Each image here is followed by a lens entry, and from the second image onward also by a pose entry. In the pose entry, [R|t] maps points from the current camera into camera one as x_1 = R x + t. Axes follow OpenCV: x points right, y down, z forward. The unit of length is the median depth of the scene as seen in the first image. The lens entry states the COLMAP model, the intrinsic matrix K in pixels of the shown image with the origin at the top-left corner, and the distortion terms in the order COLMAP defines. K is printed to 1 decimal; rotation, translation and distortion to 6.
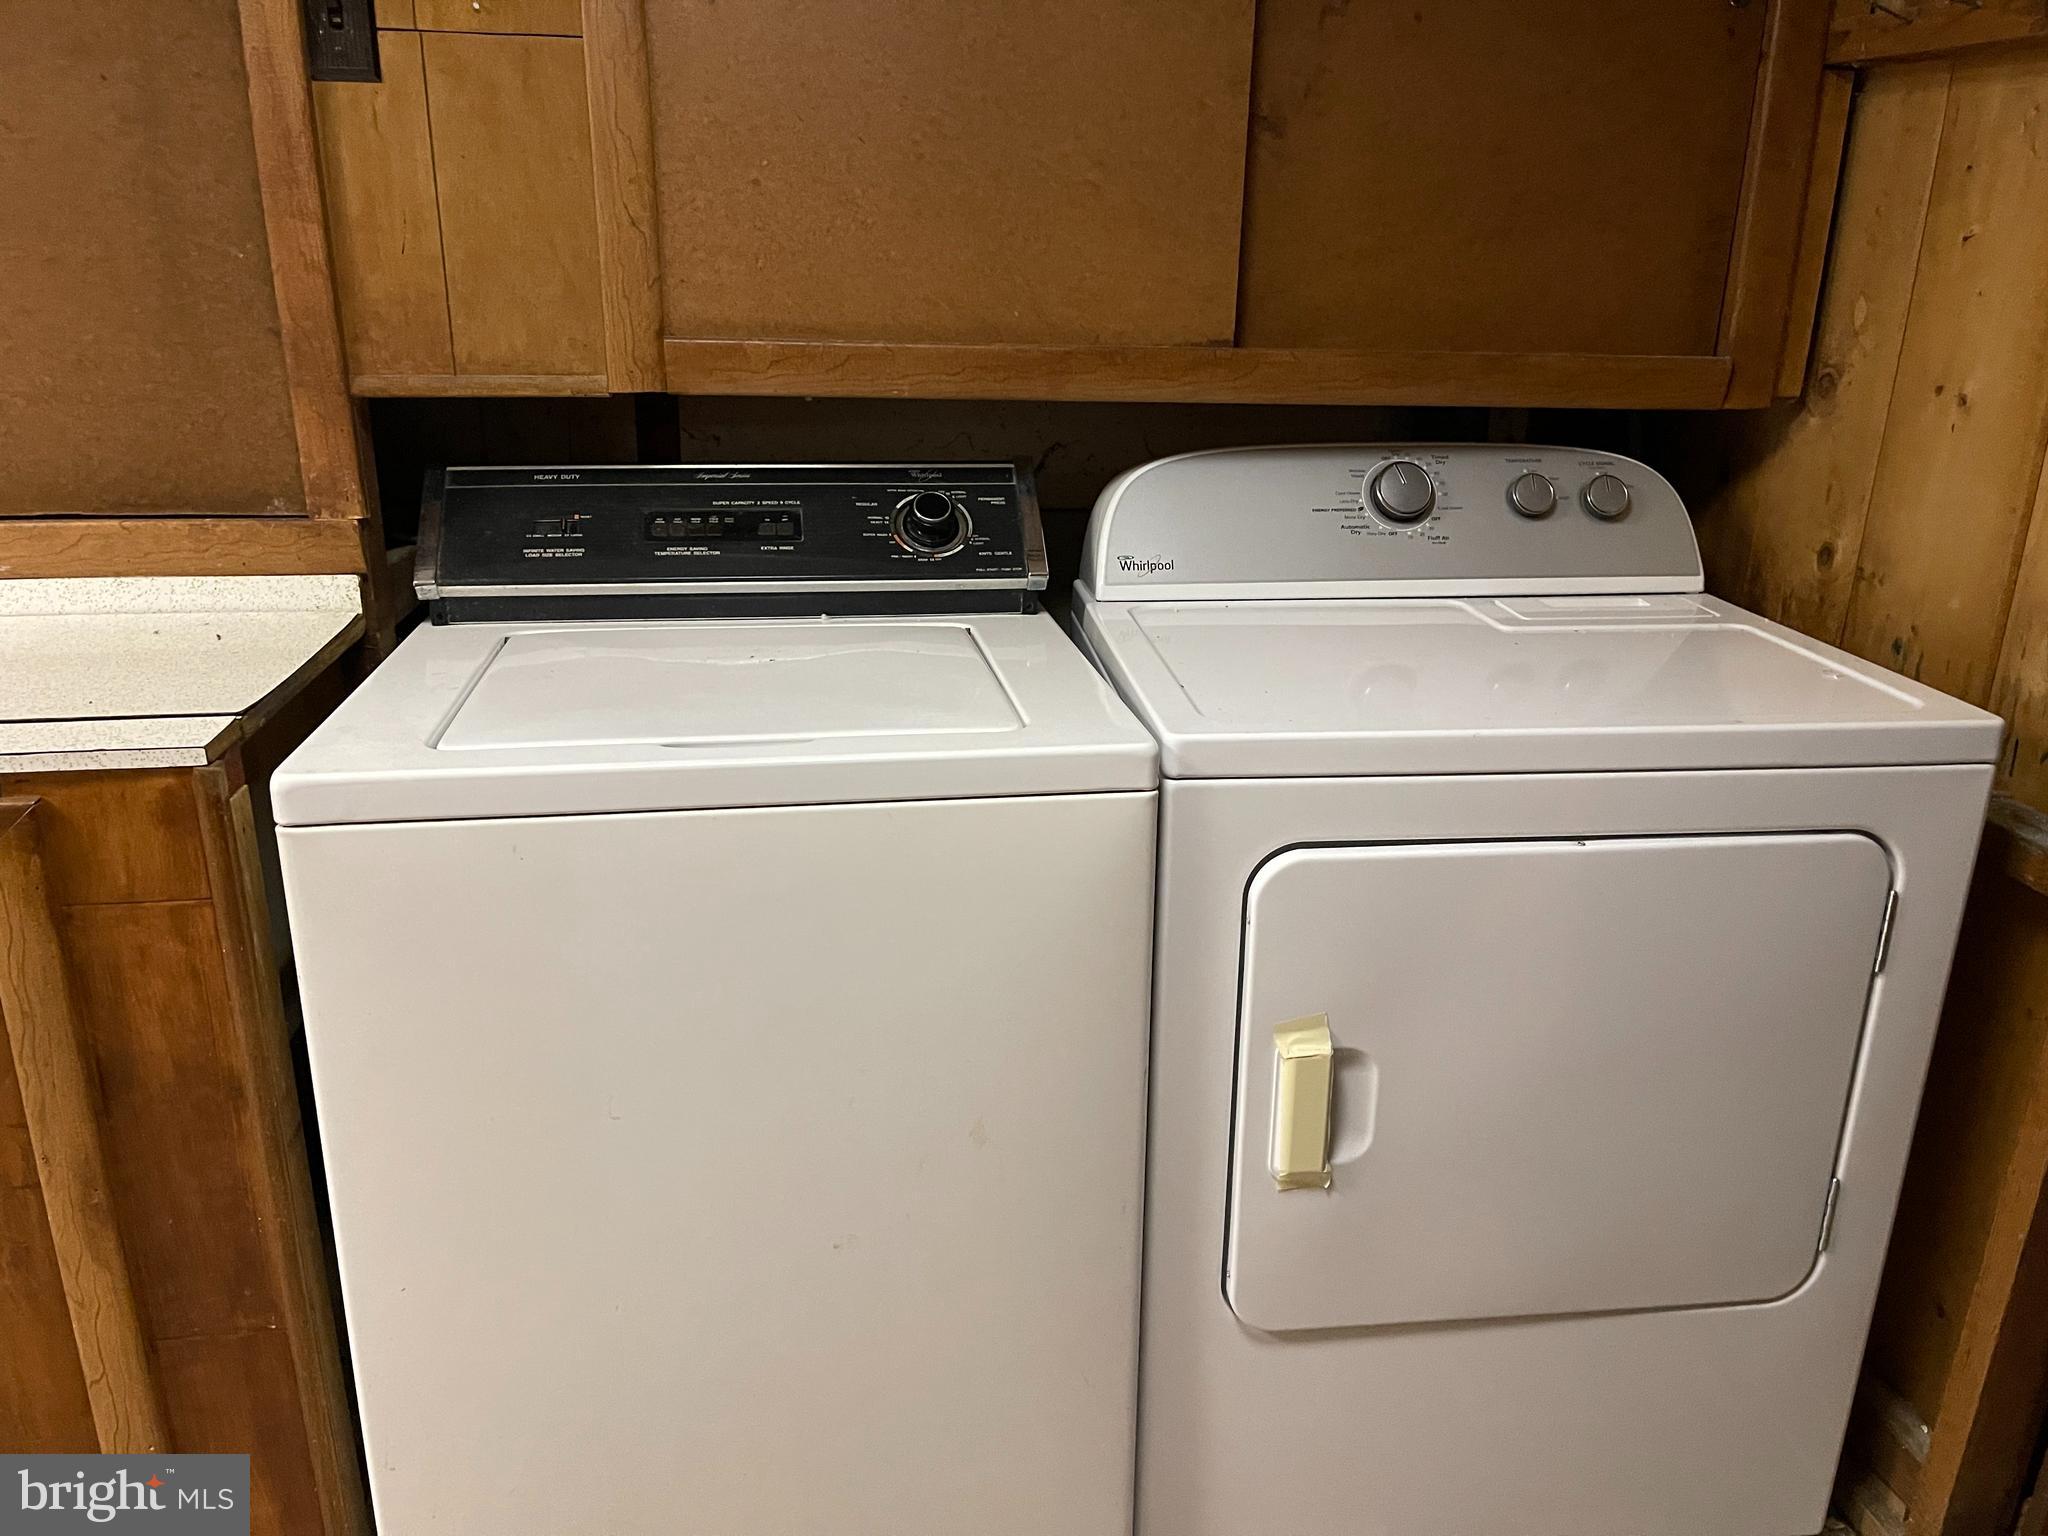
lens RADIAL K [[1544.2, 0, 1024.0], [0, 1544.2, 768.0], [0, 0, 1]] dist [0.090825, -0.133953]
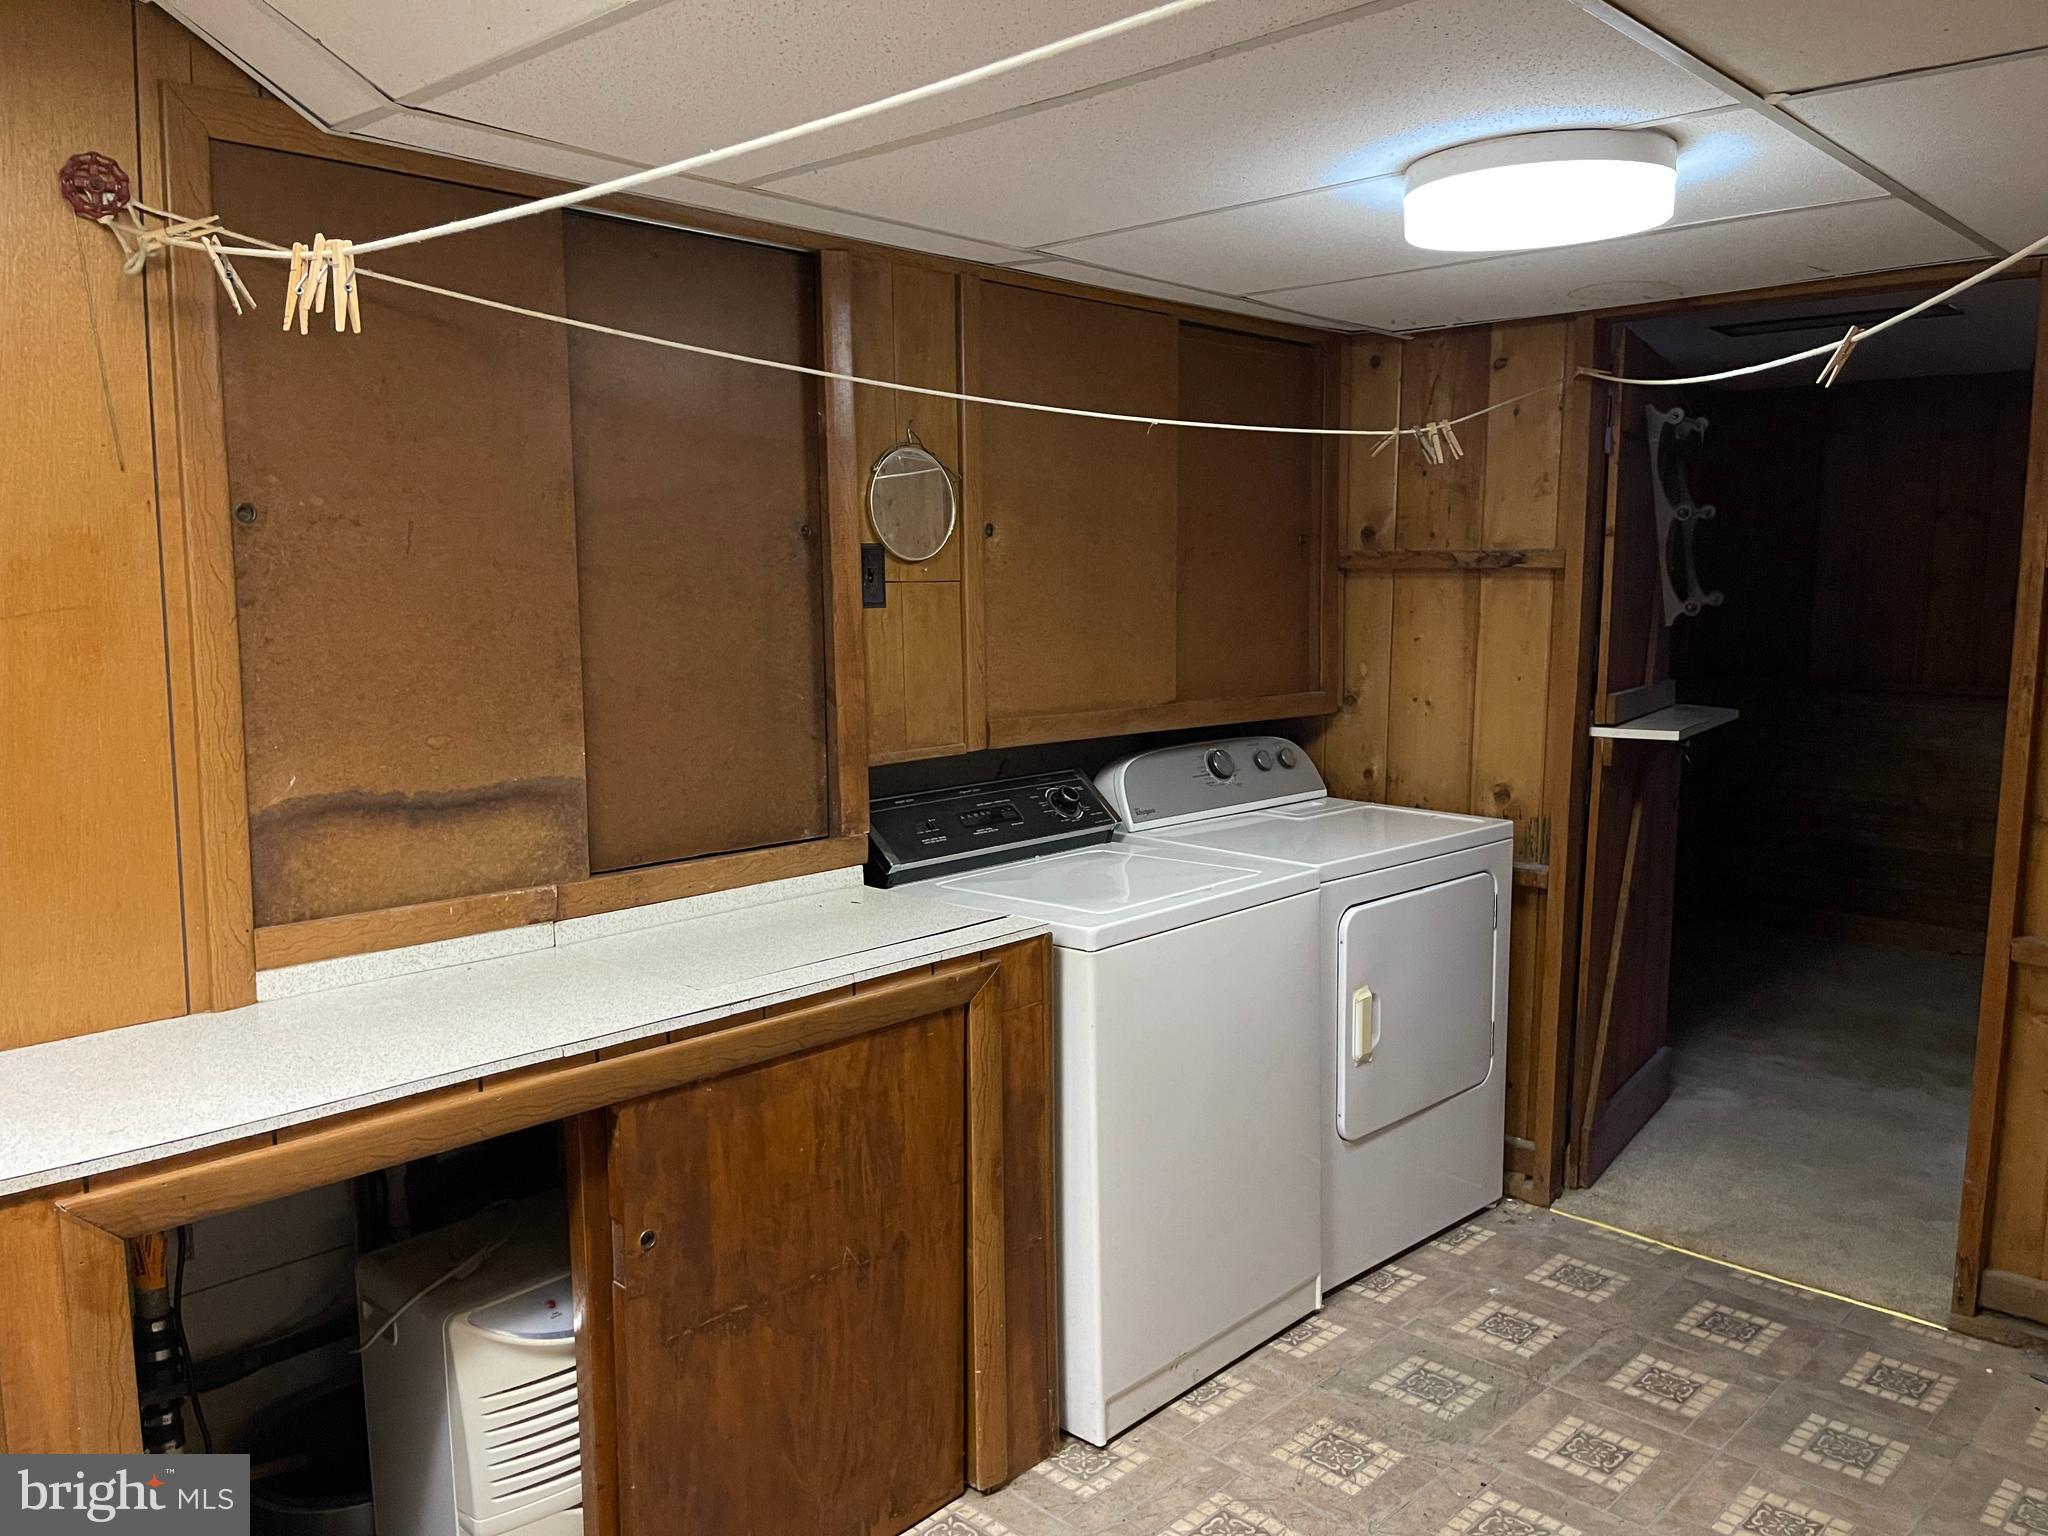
lens RADIAL K [[1544.2, 0, 1024.0], [0, 1544.2, 768.0], [0, 0, 1]] dist [0.090825, -0.133953]
pose [[0.795435, -0.099450, 0.597823, -1.346110], [0.211719, 0.969891, -0.120358, 0.020417], [-0.567854, 0.222308, 0.792541, -0.531499]]
